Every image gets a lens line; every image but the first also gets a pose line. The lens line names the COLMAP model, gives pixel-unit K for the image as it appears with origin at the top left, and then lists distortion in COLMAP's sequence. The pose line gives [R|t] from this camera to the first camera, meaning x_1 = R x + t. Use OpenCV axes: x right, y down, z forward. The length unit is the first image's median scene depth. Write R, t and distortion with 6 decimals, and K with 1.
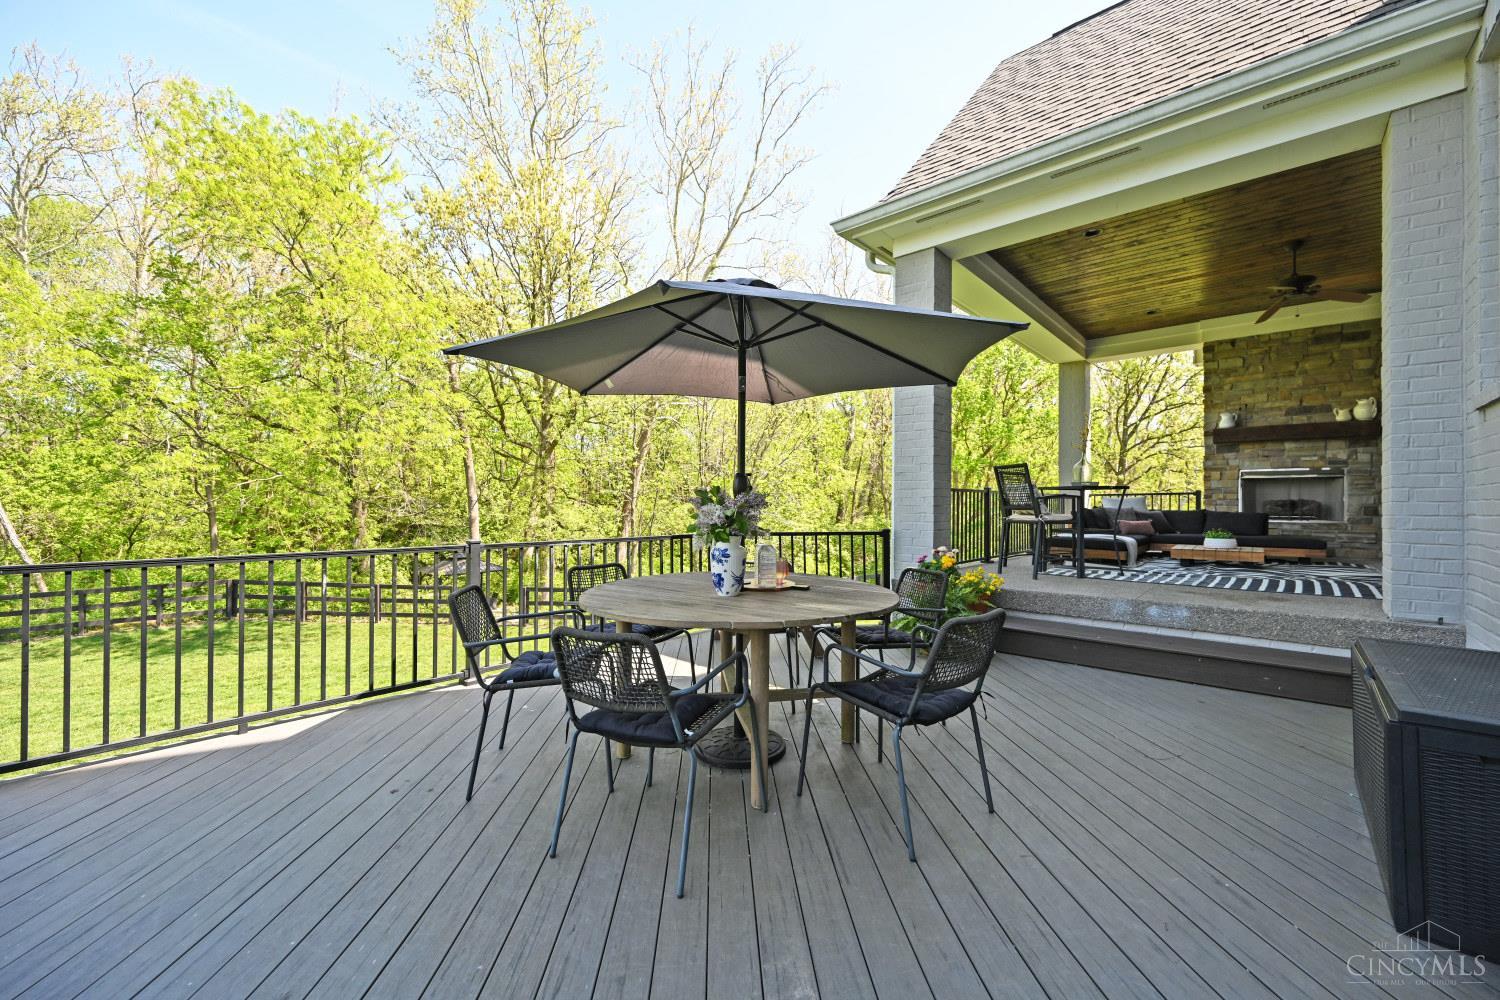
lens RADIAL K [[590.8, 0, 750.8], [0, 590.8, 499.0], [0, 0, 1]] dist [-0.000554, -0.000077]
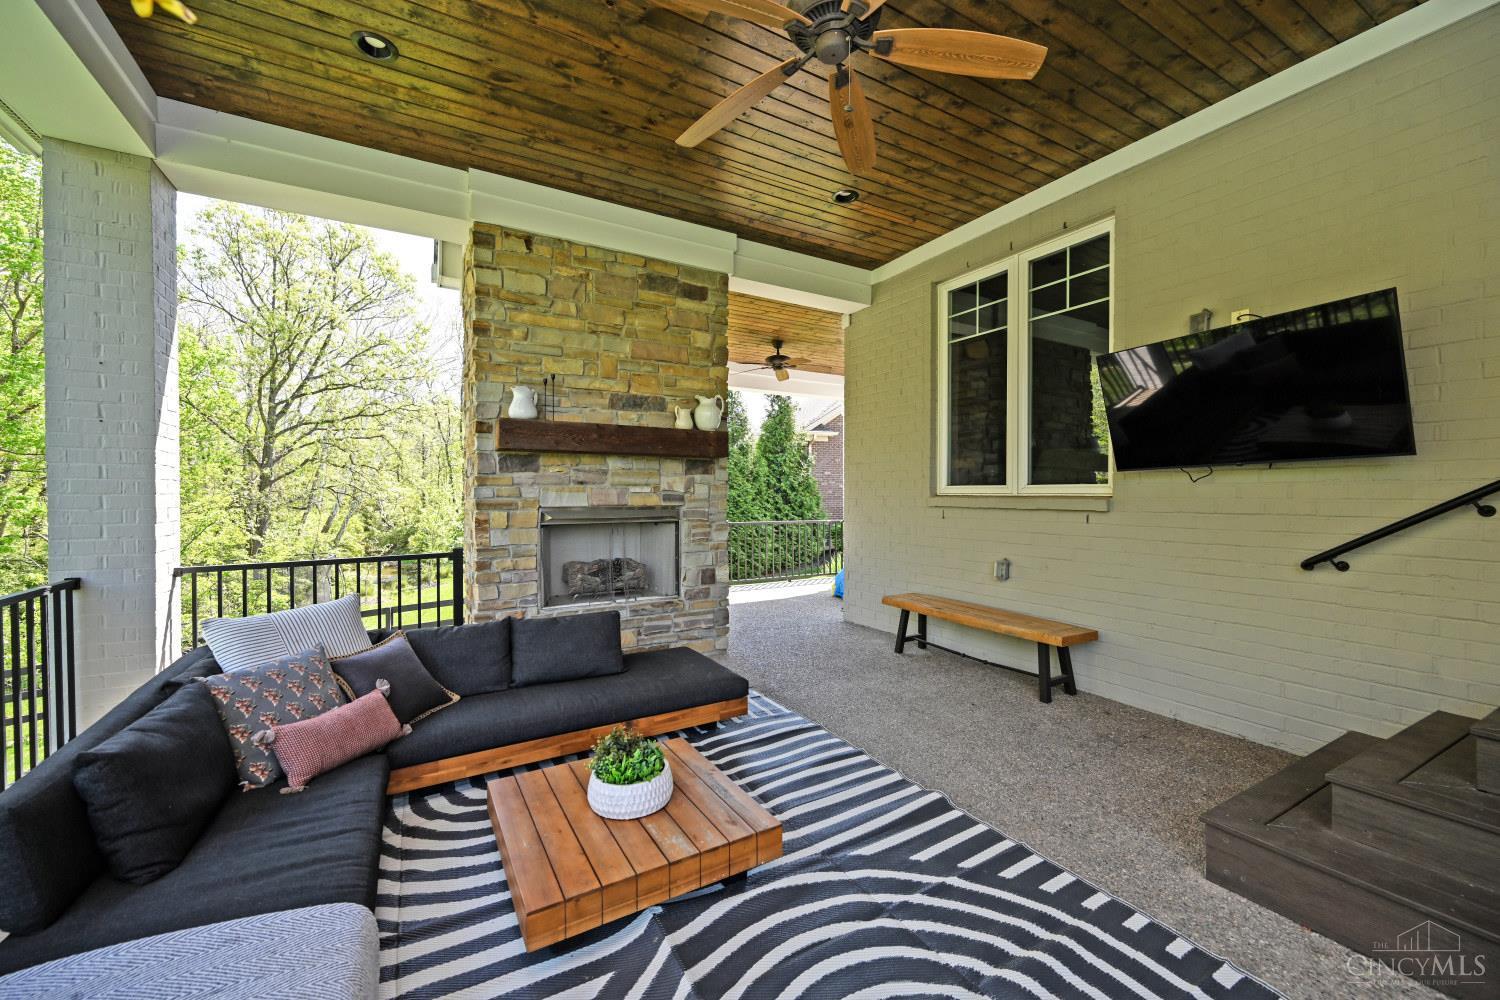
lens RADIAL K [[590.8, 0, 752.3], [0, 590.8, 498.3], [0, 0, 1]] dist [-0.000554, -0.000077]
pose [[0.315747, -0.014368, 0.948735, 0.423907], [-0.004942, 0.999847, 0.016786, -0.066785], [-0.948831, -0.009989, 0.315628, 0.685490]]
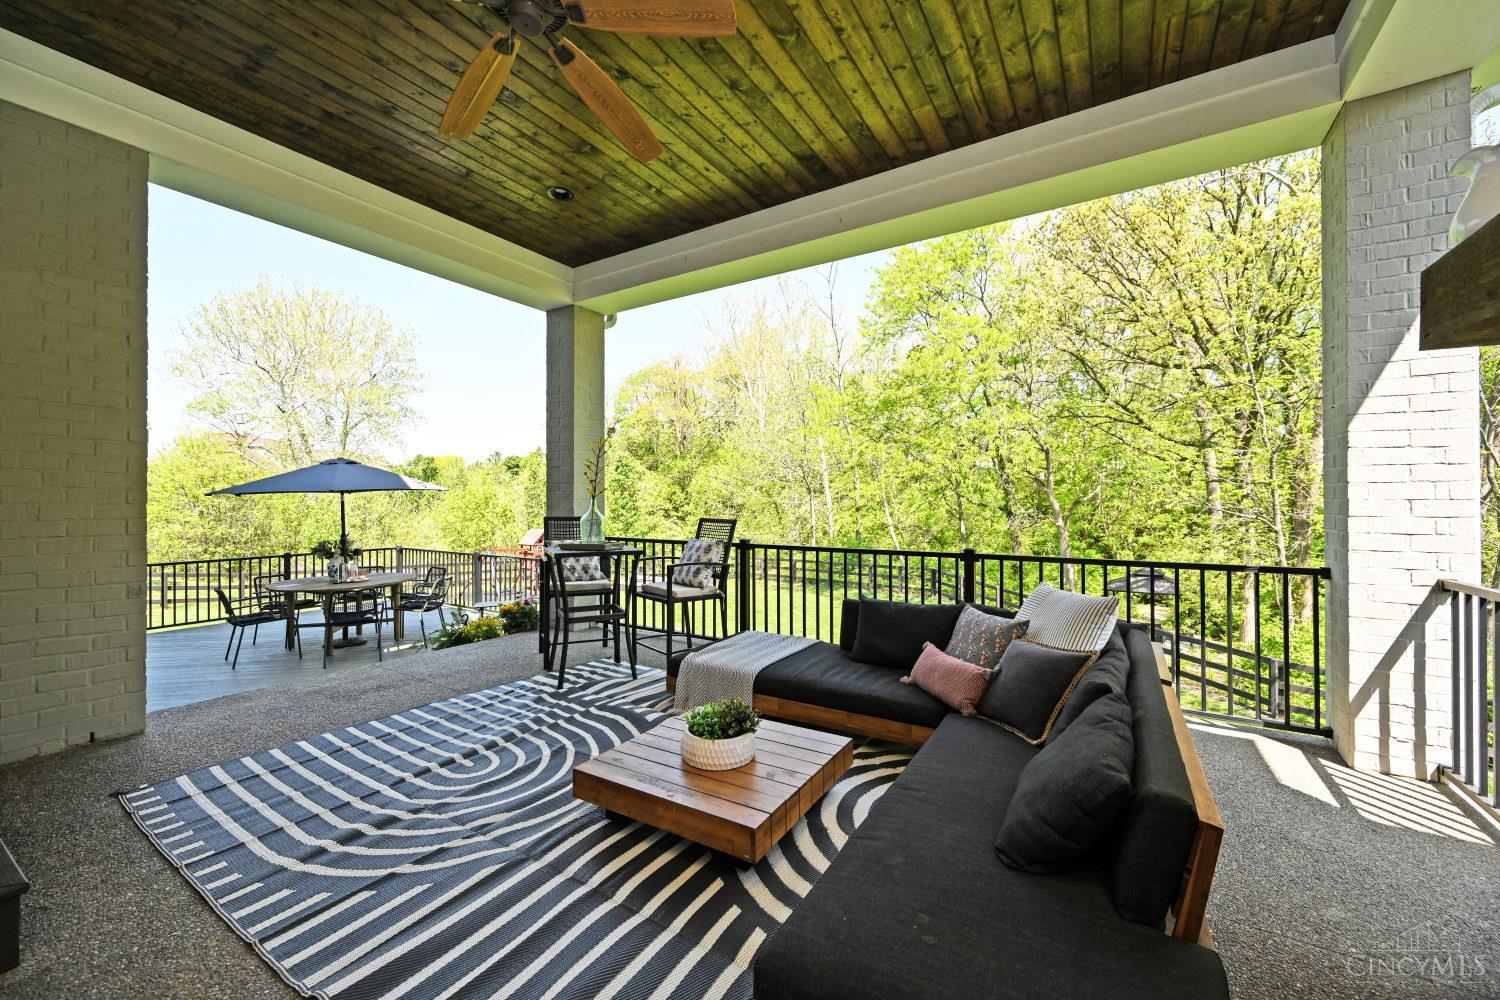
lens RADIAL K [[590.8, 0, 748.8], [0, 590.8, 501.1], [0, 0, 1]] dist [-0.000554, -0.000077]
pose [[0.157434, -0.003136, -0.987524, 0.934156], [0.009876, 0.999950, -0.001601, -0.054373], [0.987480, -0.009500, 0.157457, 0.787488]]
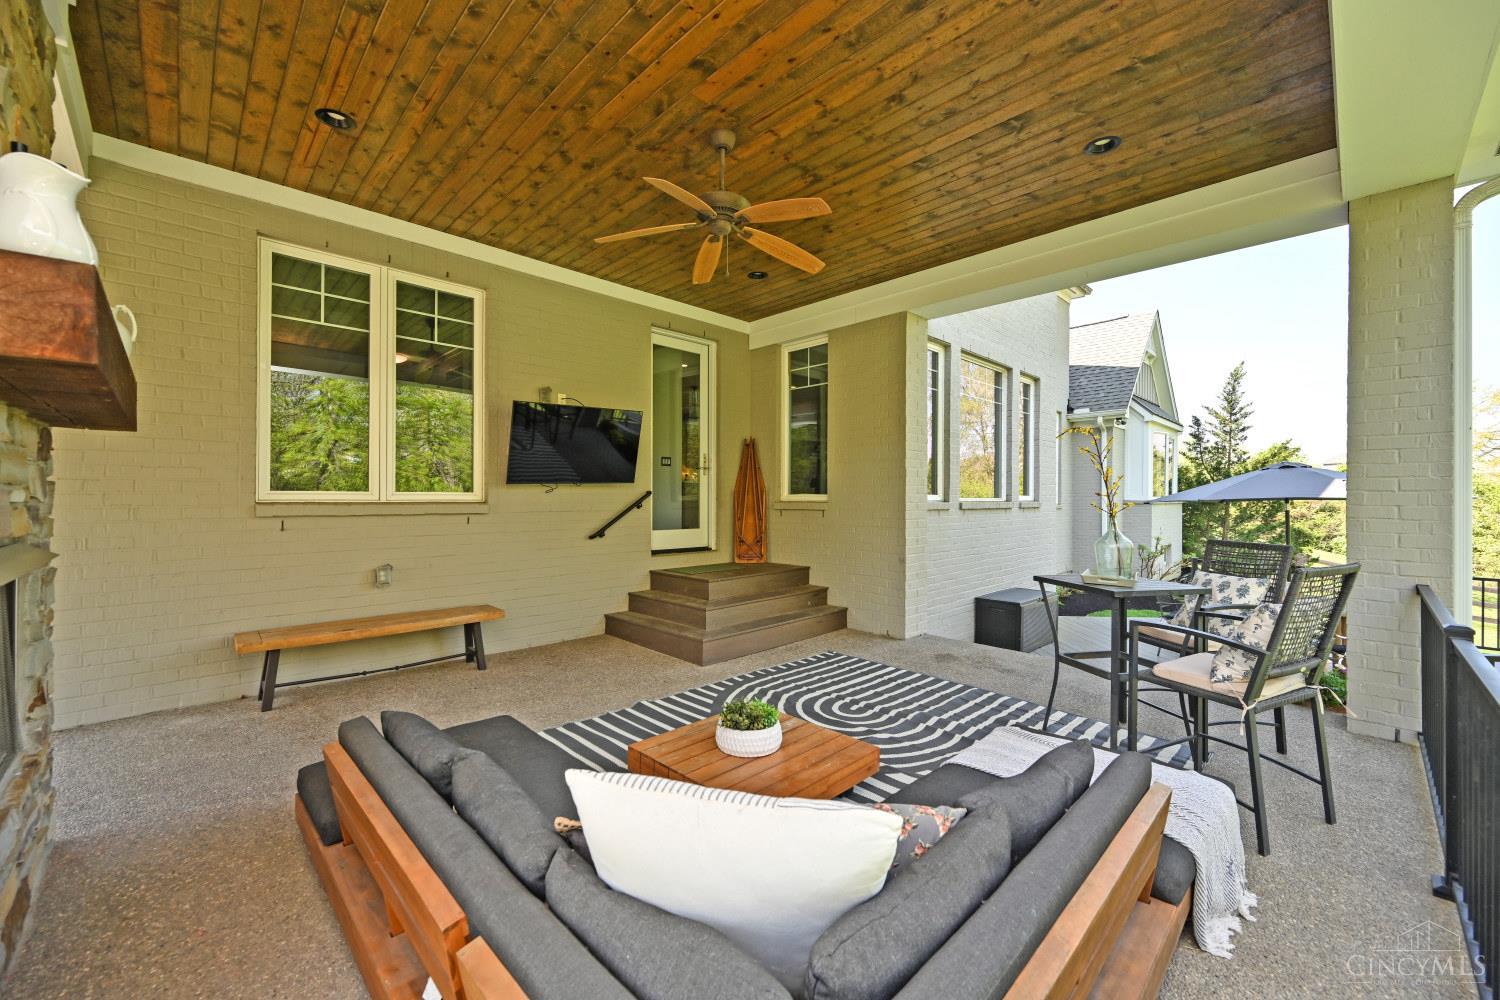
lens RADIAL K [[590.8, 0, 755.1], [0, 590.8, 500.7], [0, 0, 1]] dist [-0.000554, -0.000077]
pose [[-0.997724, -0.011196, 0.066497, 0.624381], [-0.011268, 0.999936, -0.000705, -0.066239], [-0.066485, -0.001452, -0.997786, 1.142454]]
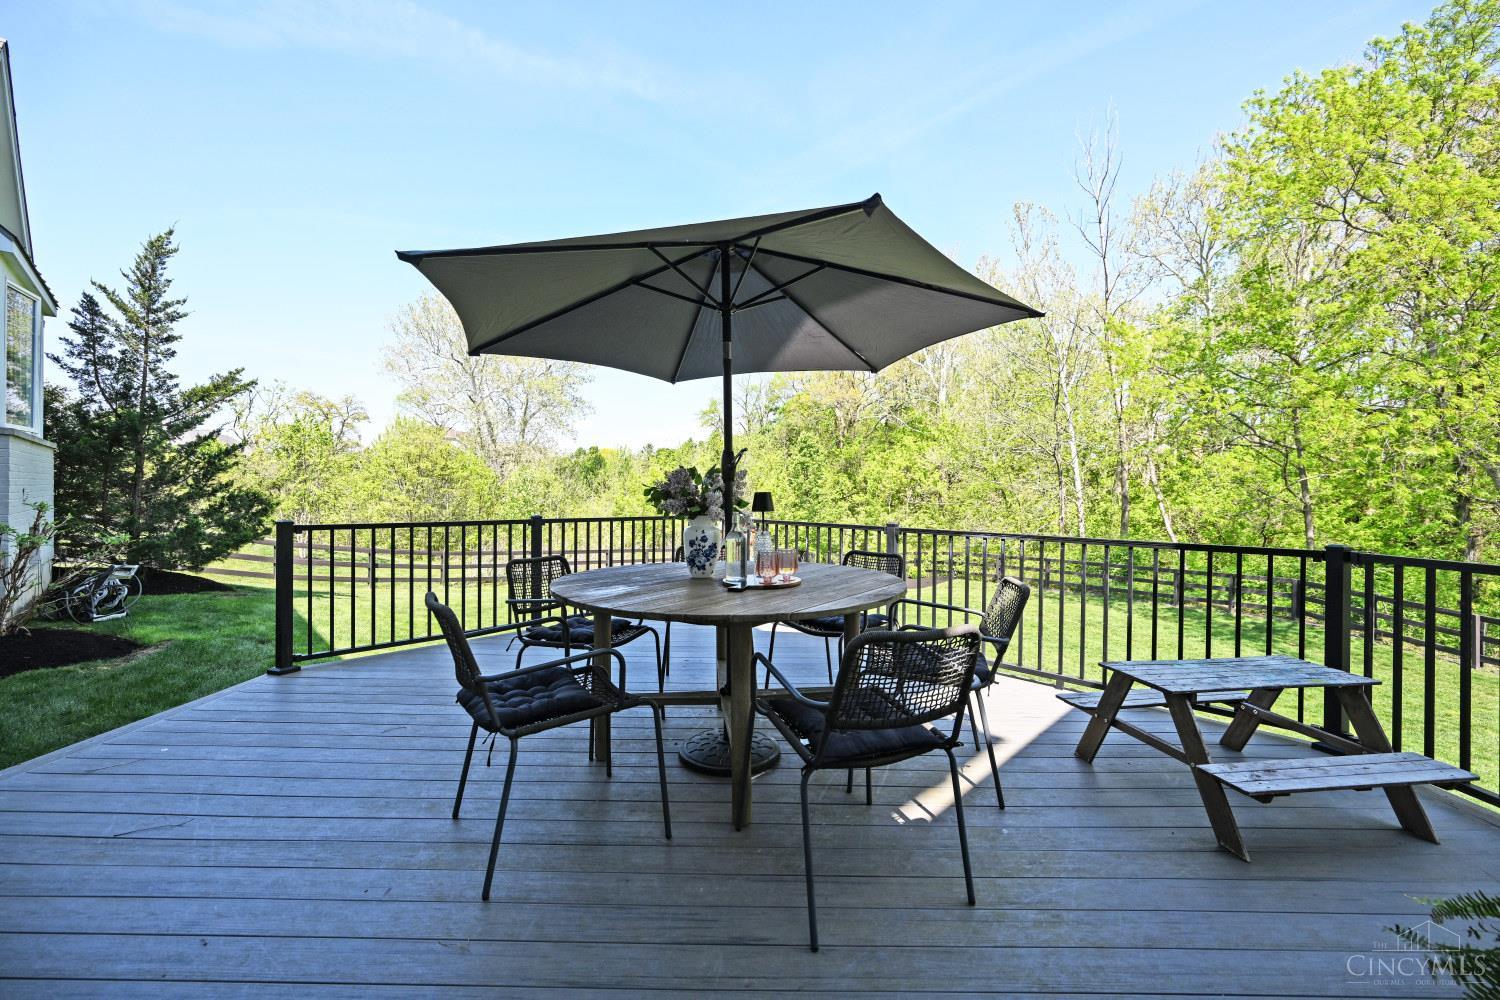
lens RADIAL K [[590.8, 0, 752.0], [0, 590.8, 503.0], [0, 0, 1]] dist [-0.000554, -0.000077]
pose [[-0.062350, 0.010025, -0.998004, 0.314301], [-0.004880, 0.999935, 0.010349, 0.008983], [0.998042, 0.005515, -0.062297, 0.379309]]
